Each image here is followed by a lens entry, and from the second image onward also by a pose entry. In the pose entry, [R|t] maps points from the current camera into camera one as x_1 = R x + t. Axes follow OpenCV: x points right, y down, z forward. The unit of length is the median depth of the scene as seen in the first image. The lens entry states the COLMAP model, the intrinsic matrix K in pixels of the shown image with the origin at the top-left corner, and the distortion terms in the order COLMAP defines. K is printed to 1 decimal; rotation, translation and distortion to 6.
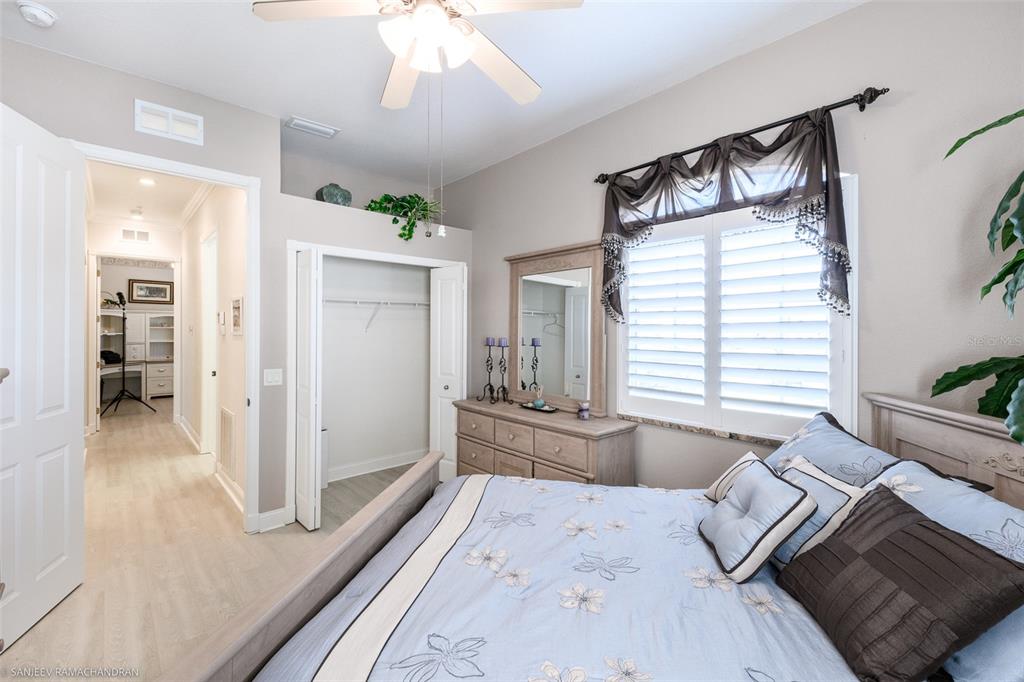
lens RADIAL K [[442.3, 0, 509.0], [0, 442.3, 328.4], [0, 0, 1]] dist [0.000681, 0.000007]
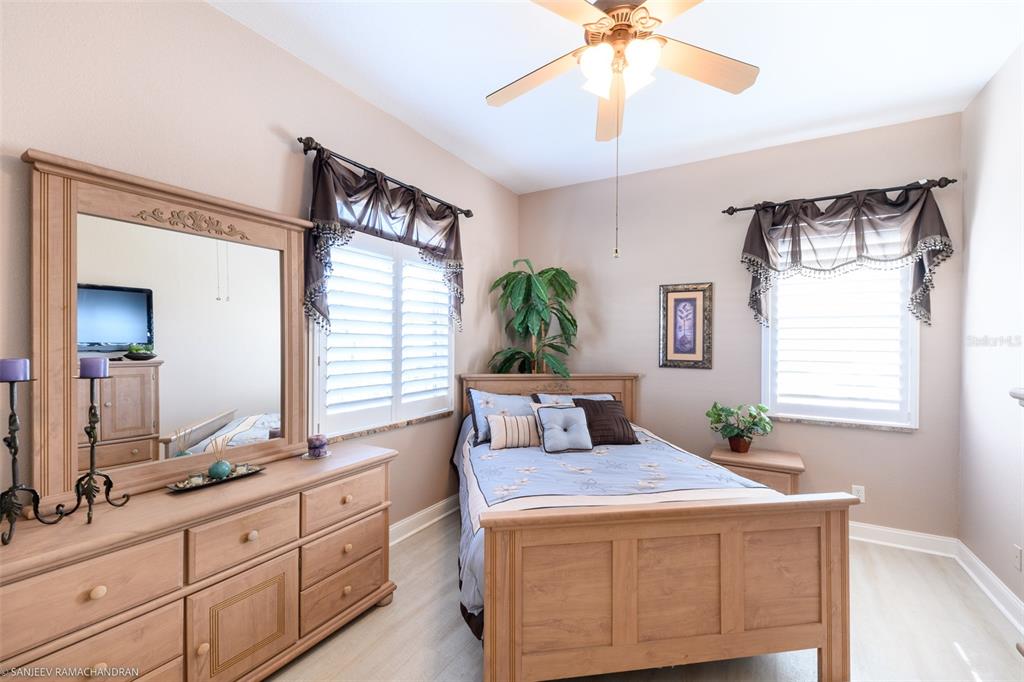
lens RADIAL K [[433.6, 0, 510.4], [0, 433.6, 345.5], [0, 0, 1]] dist [0.014832, -0.008530]
pose [[-0.317803, -0.006636, 0.948134, -0.549761], [-0.001923, 0.999978, 0.006354, 0.008382], [-0.948155, 0.000196, -0.317808, 0.798421]]
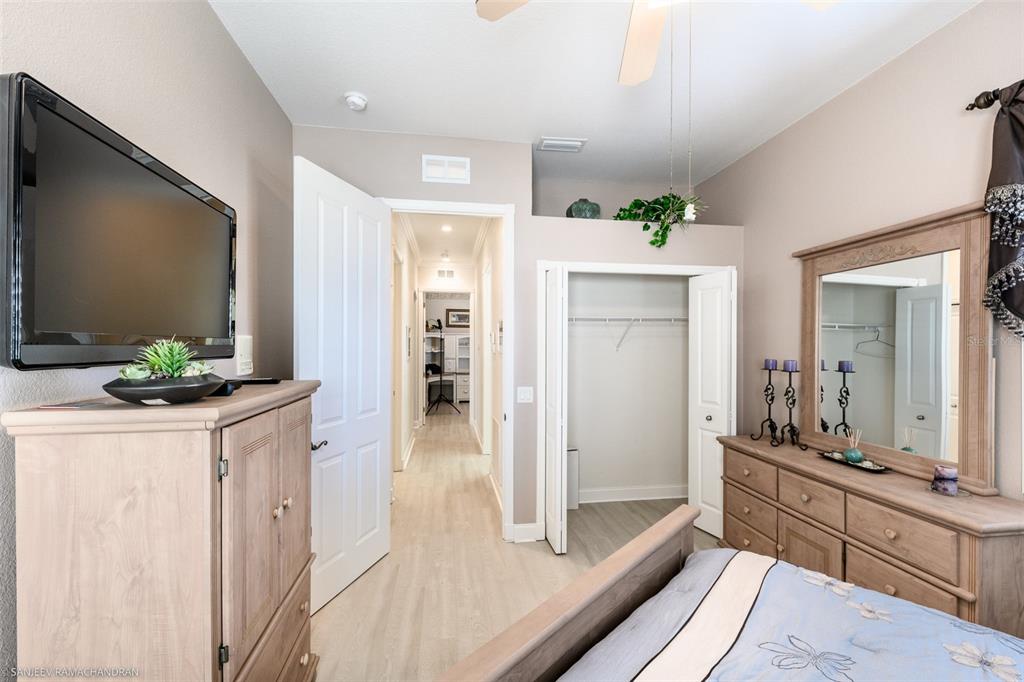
lens RADIAL K [[433.6, 0, 510.4], [0, 433.6, 345.5], [0, 0, 1]] dist [0.014832, -0.008530]
pose [[0.835366, -0.002443, -0.549689, -0.004524], [0.001199, 0.999996, -0.002623, -0.001932], [0.549693, 0.001532, 0.835365, 0.129870]]
